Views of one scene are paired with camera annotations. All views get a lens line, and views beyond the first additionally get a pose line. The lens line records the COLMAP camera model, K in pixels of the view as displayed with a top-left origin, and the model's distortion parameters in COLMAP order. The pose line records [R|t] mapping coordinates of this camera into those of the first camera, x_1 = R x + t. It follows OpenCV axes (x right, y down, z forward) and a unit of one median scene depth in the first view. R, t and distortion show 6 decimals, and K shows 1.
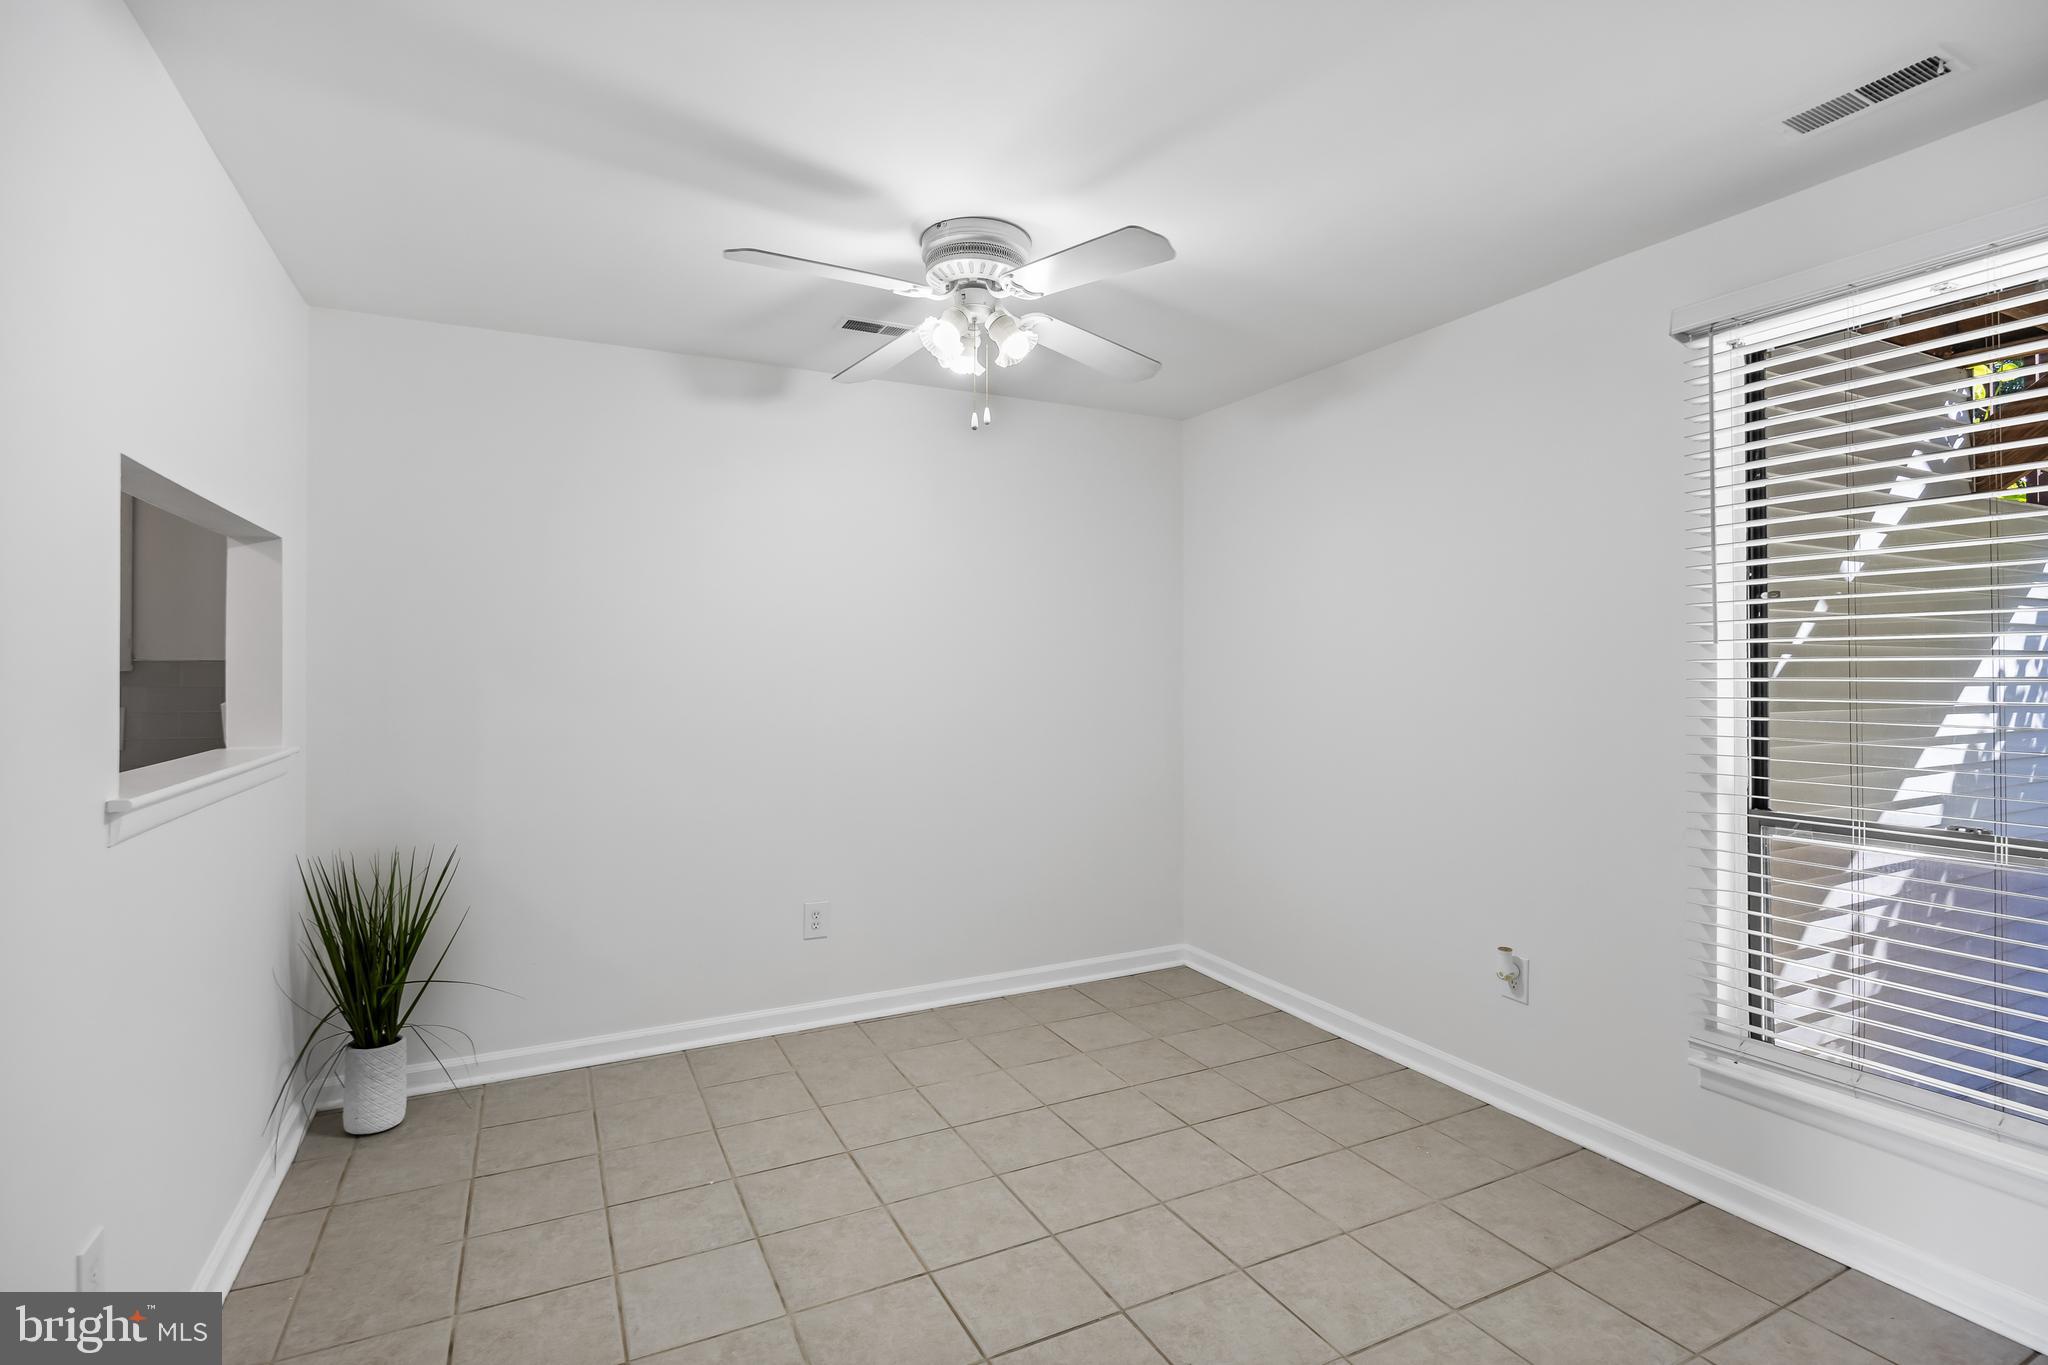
lens RADIAL K [[963.4, 0, 1023.6], [0, 963.4, 665.7], [0, 0, 1]] dist [-0.021184, 0.000162]
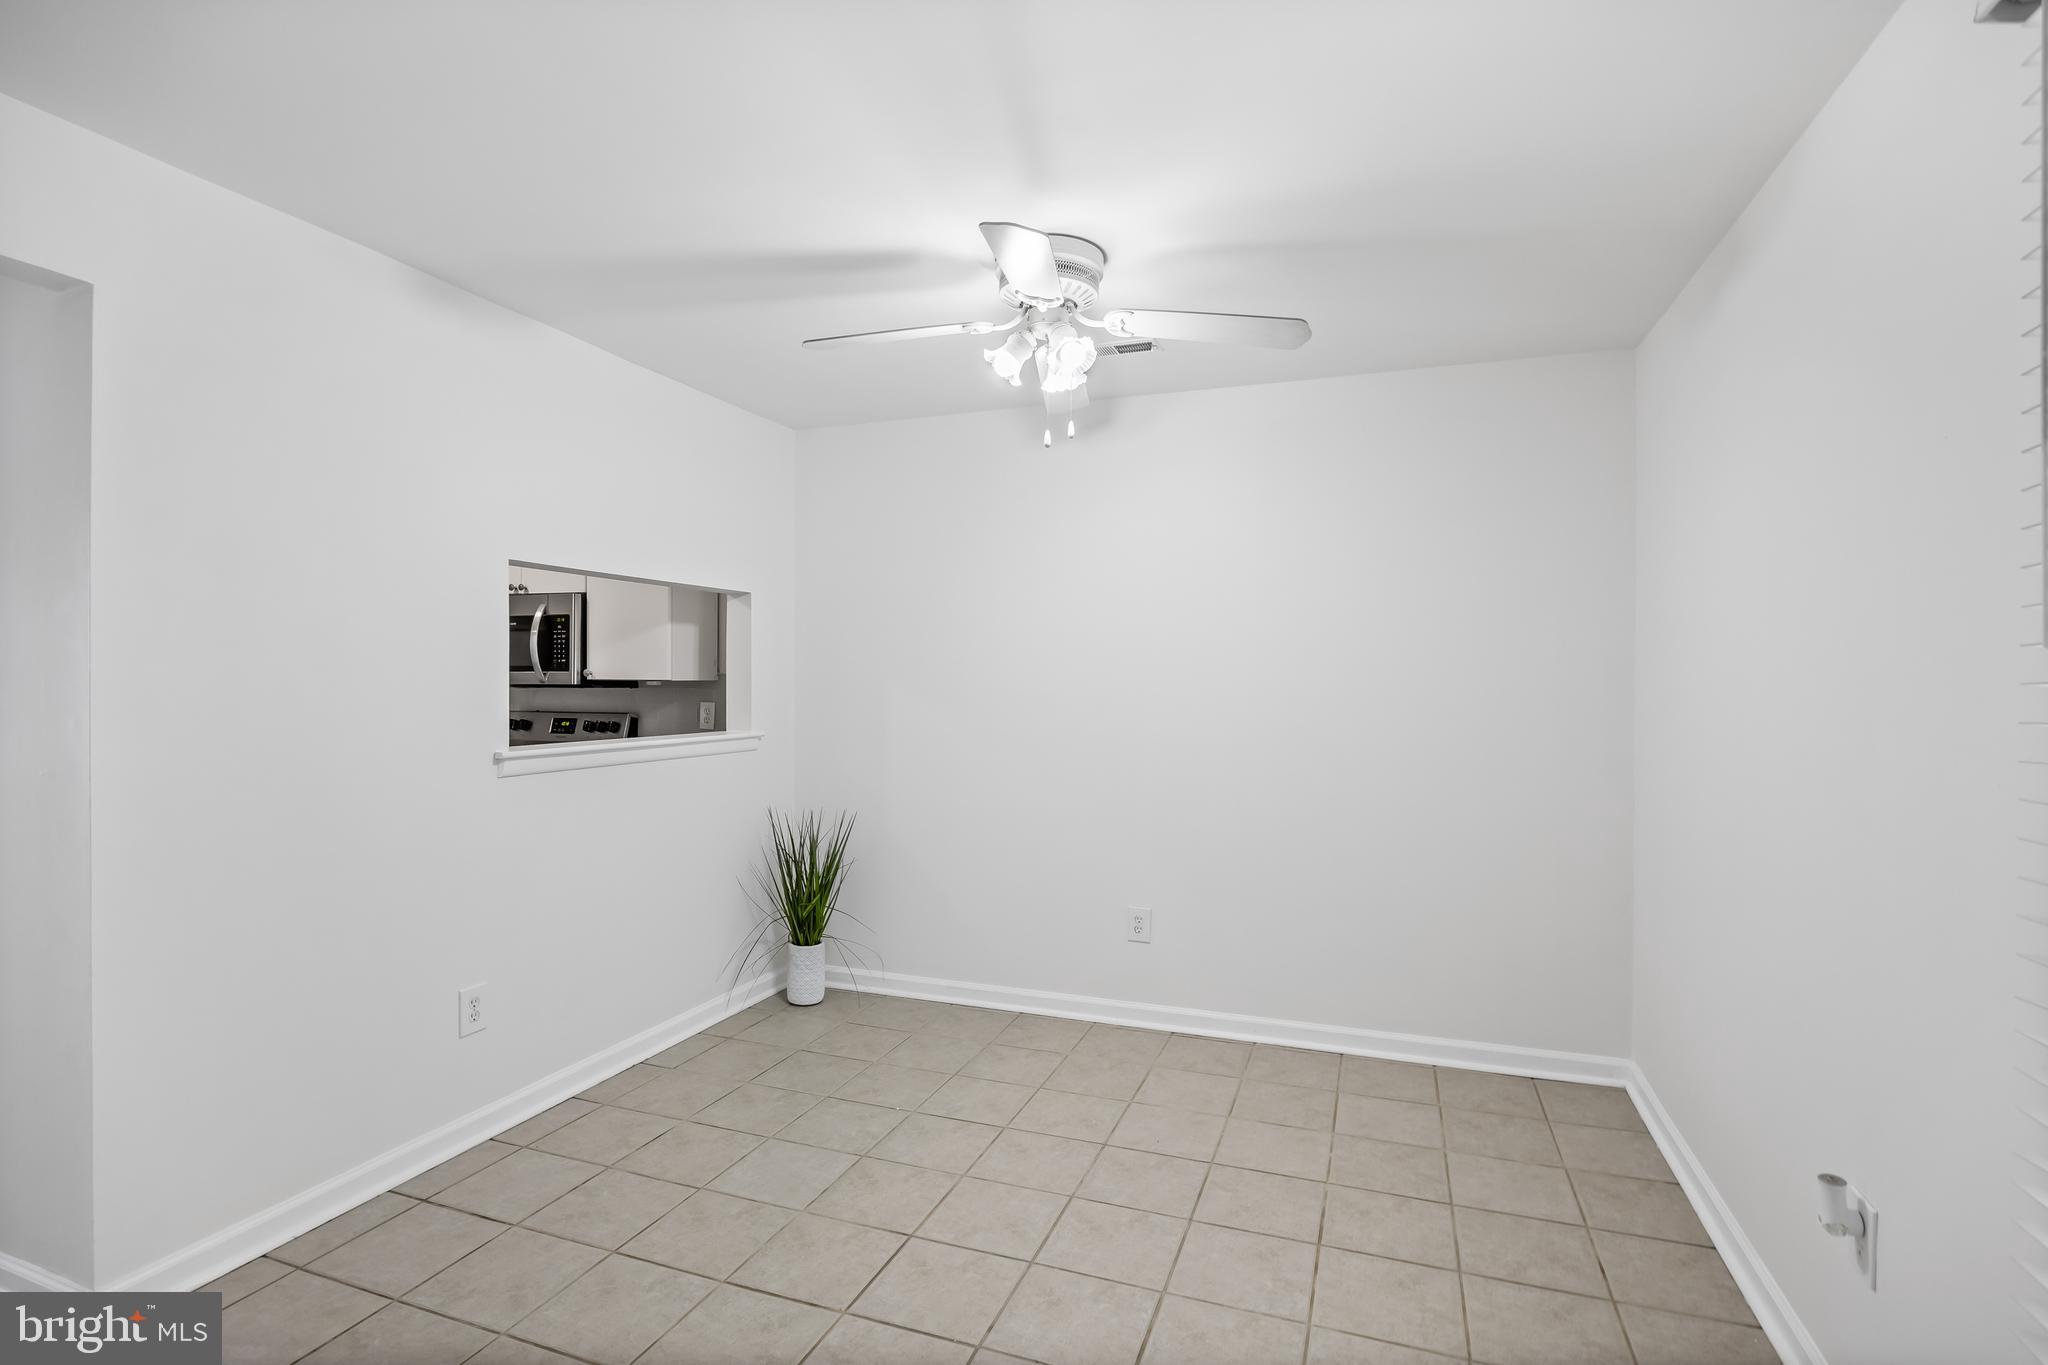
lens RADIAL K [[963.4, 0, 1034.4], [0, 963.4, 691.4], [0, 0, 1]] dist [-0.021184, 0.000162]
pose [[0.688775, 0.018242, -0.724745, 0.556135], [-0.003940, 0.999763, 0.021420, -0.011362], [0.724964, -0.011898, 0.688684, 0.247873]]
